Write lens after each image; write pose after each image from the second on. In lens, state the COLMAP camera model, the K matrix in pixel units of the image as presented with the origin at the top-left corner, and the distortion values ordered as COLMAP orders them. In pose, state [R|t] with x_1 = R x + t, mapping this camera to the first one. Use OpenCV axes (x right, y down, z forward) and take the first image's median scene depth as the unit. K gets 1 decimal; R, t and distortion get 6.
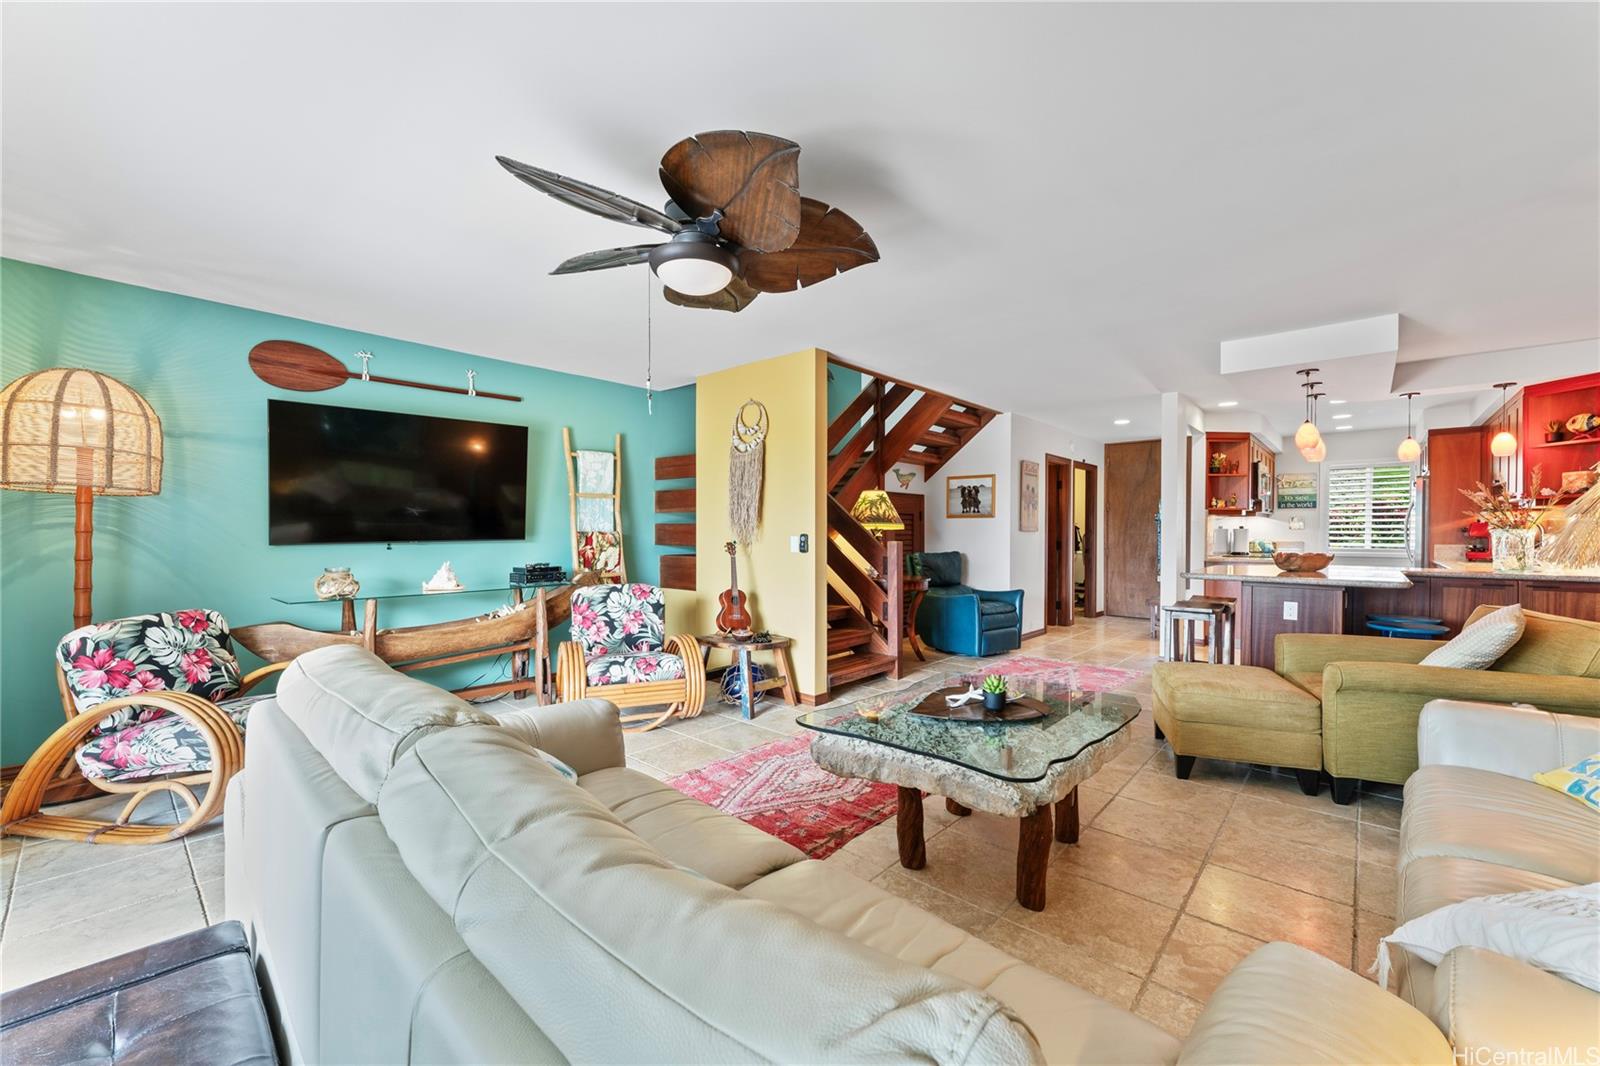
lens RADIAL K [[632.5, 0, 798.1], [0, 632.5, 537.0], [0, 0, 1]] dist [0.001794, -0.000076]
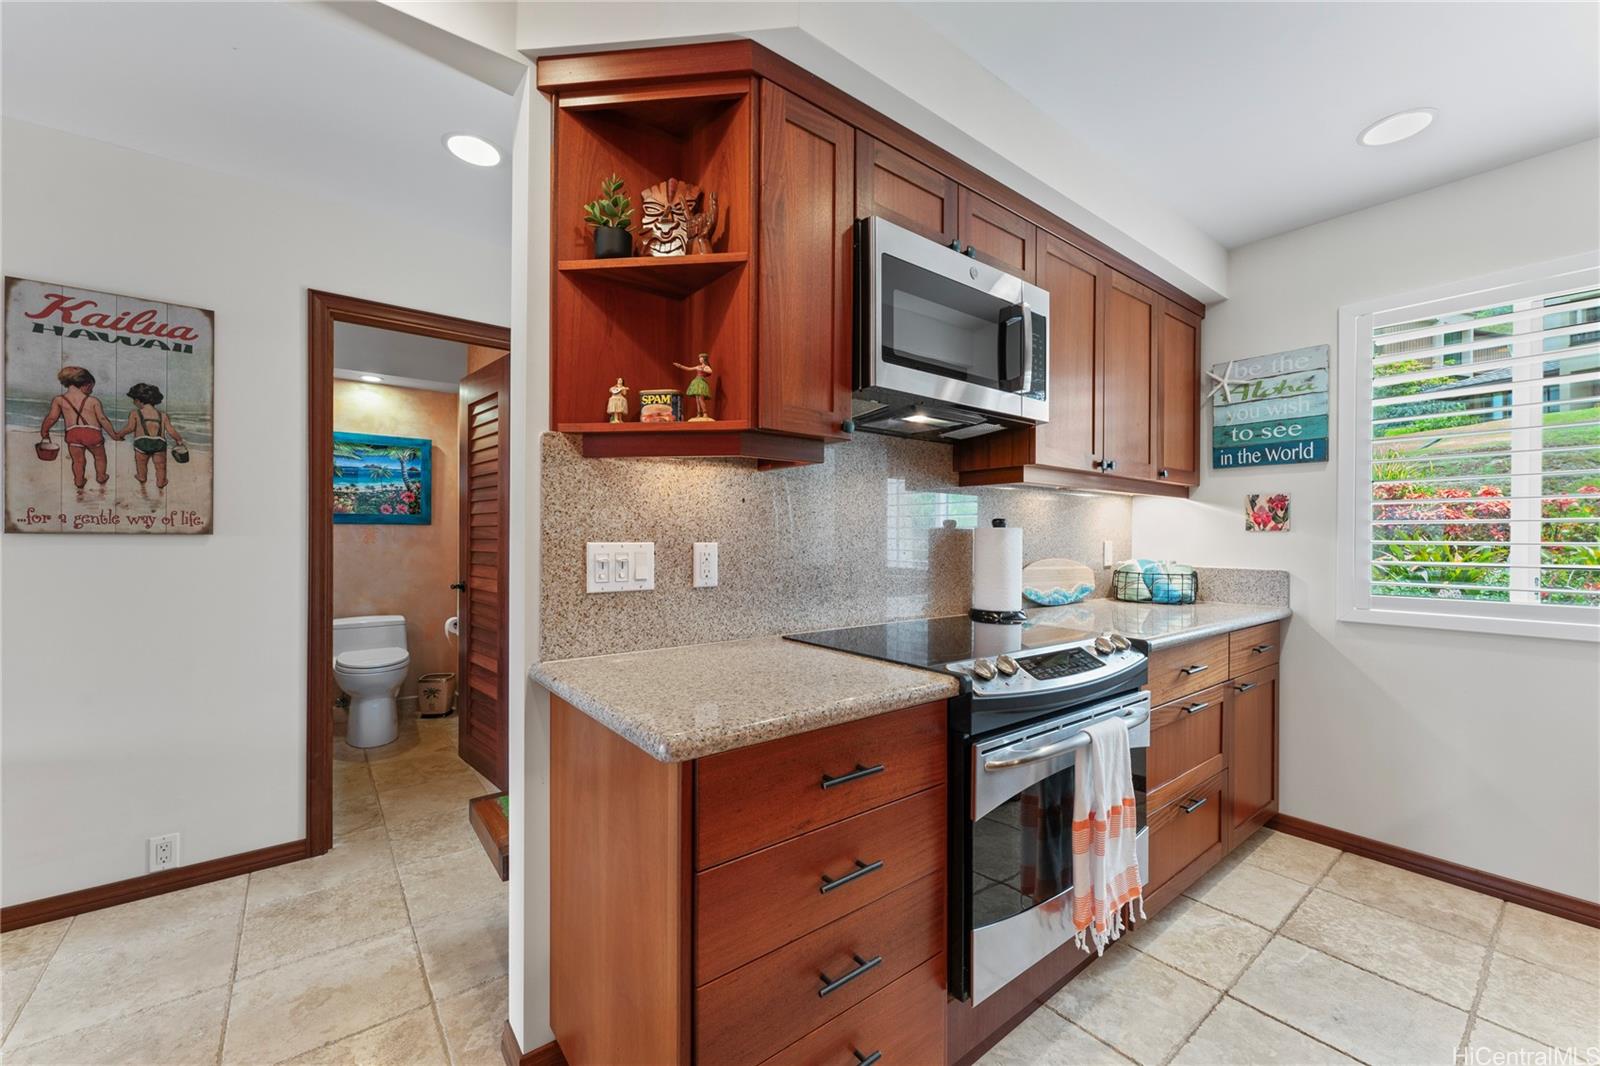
lens RADIAL K [[632.5, 0, 798.1], [0, 632.5, 537.0], [0, 0, 1]] dist [0.001794, -0.000076]
pose [[0.984662, 0.001831, -0.174464, 0.759983], [-0.004057, 0.999915, -0.012405, -0.005432], [0.174426, 0.012923, 0.984585, 0.804004]]
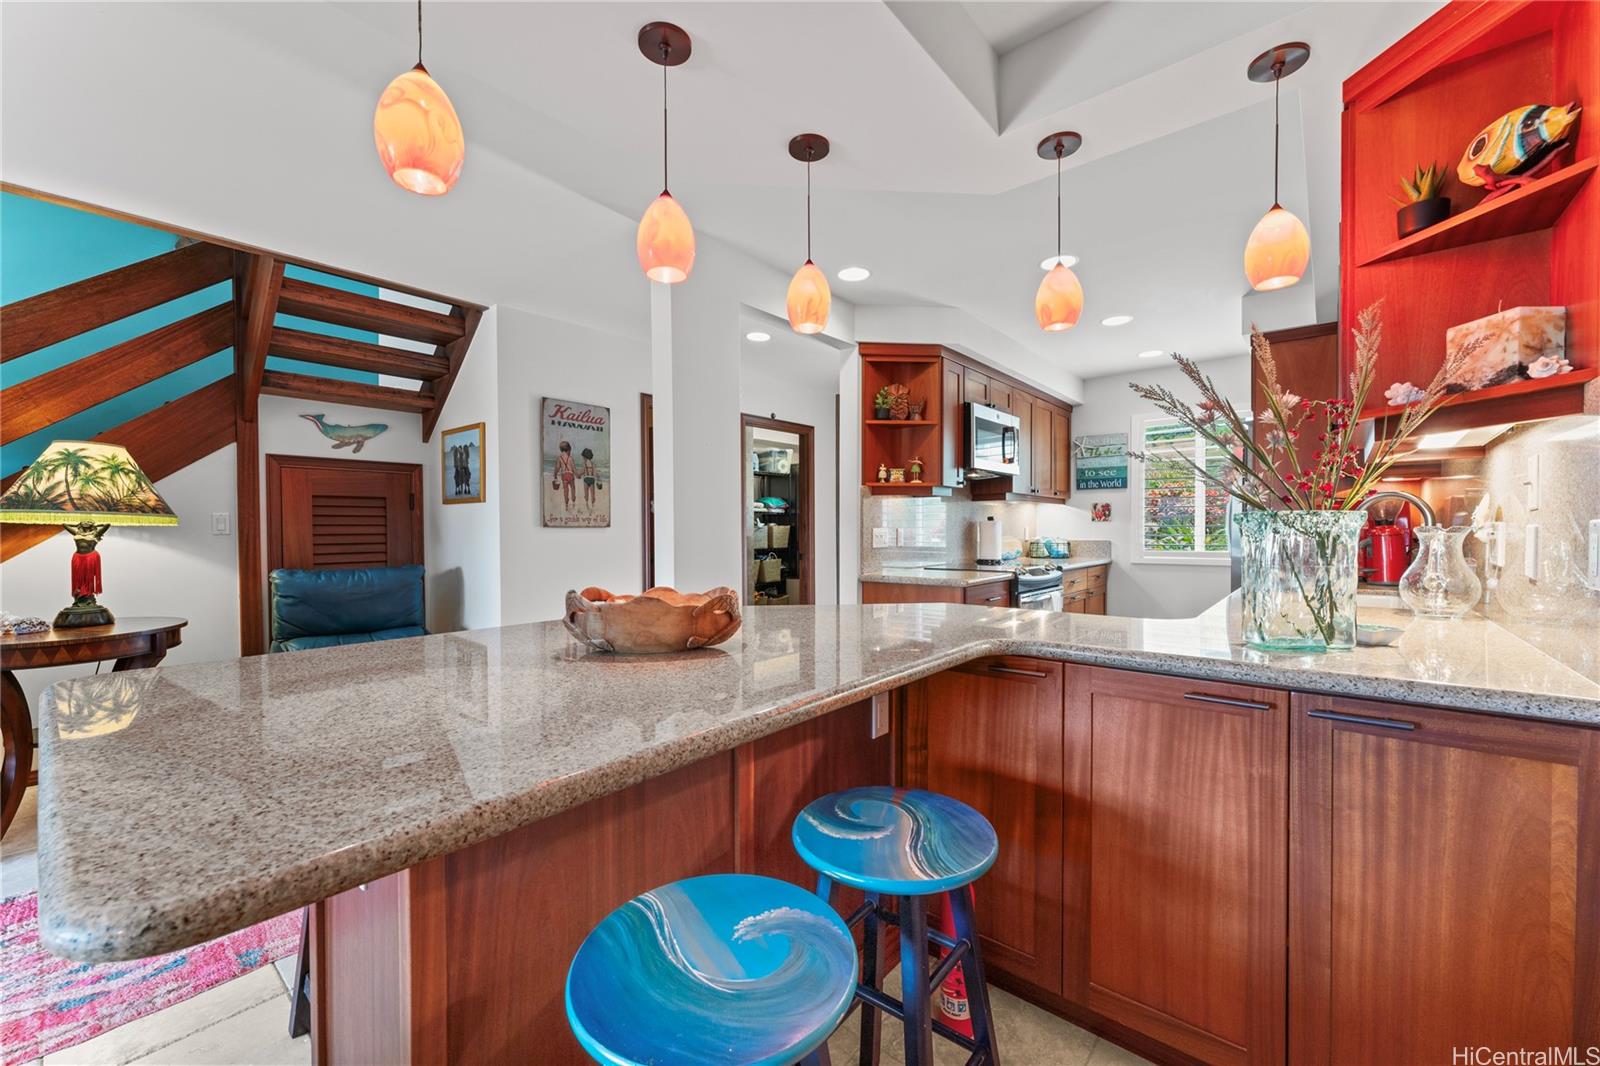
lens RADIAL K [[632.5, 0, 798.1], [0, 632.5, 537.0], [0, 0, 1]] dist [0.001794, -0.000076]
pose [[0.999464, -0.006356, 0.032126, 0.569025], [0.006190, 0.999967, 0.005254, -0.002017], [-0.032158, -0.005052, 0.999470, 0.453830]]
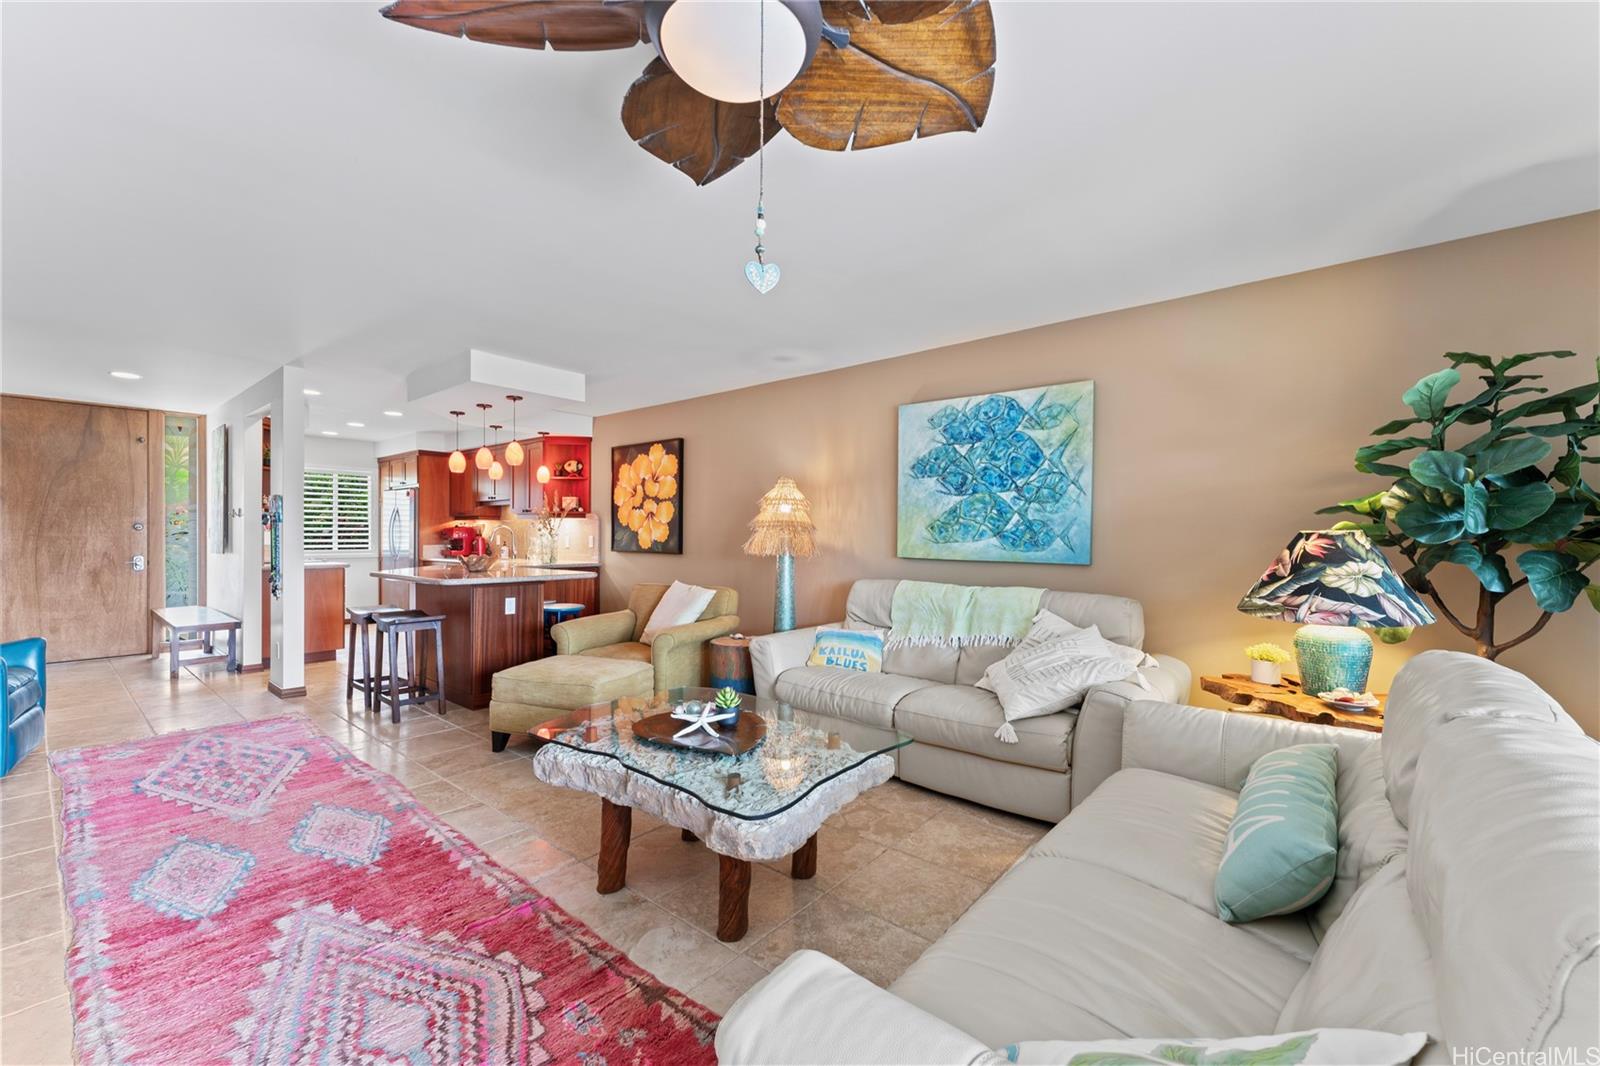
lens RADIAL K [[632.5, 0, 798.1], [0, 632.5, 537.0], [0, 0, 1]] dist [0.001794, -0.000076]
pose [[-0.039987, -0.005732, 0.999184, -0.225807], [0.004959, 0.999970, 0.005935, -0.006971], [-0.999188, 0.005192, -0.039958, 0.318724]]
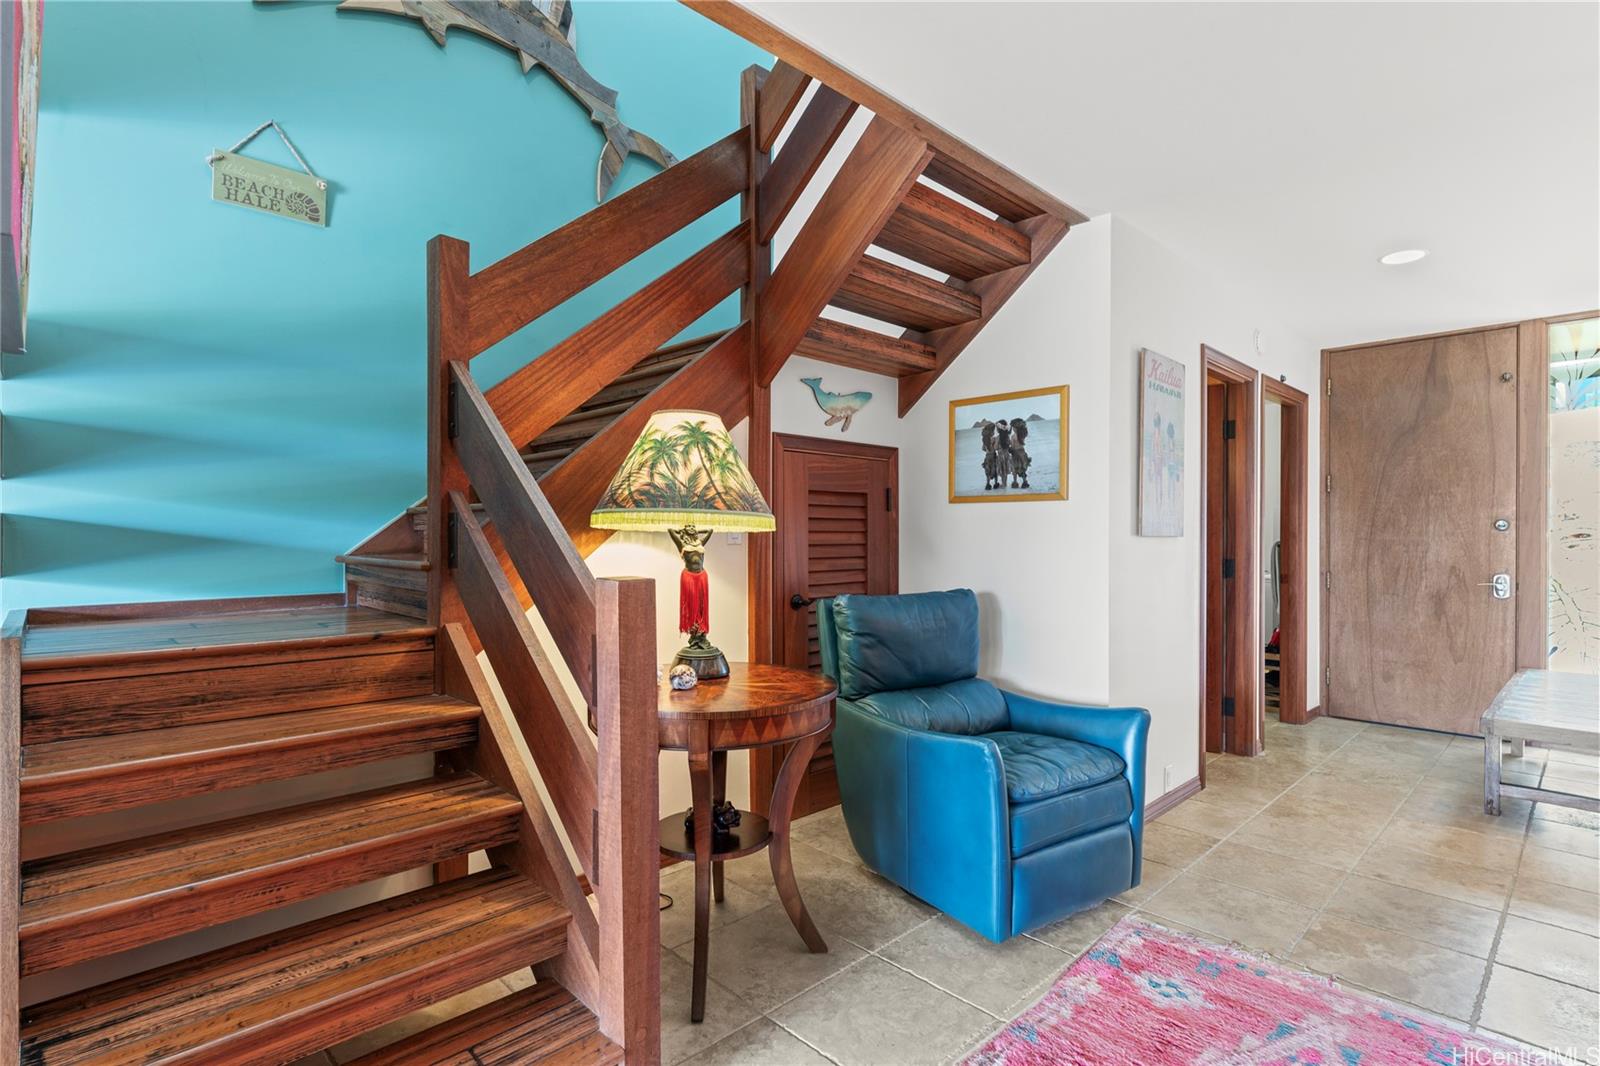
lens RADIAL K [[784.6, 0, 800.5], [0, 784.6, 537.4], [0, 0, 1]] dist [-0.000494, 0.000407]
pose [[0.997722, 0.000365, -0.067465, 0.185881], [-0.000804, 0.999979, -0.006477, -0.005484], [0.067461, 0.006517, 0.997701, 0.530546]]
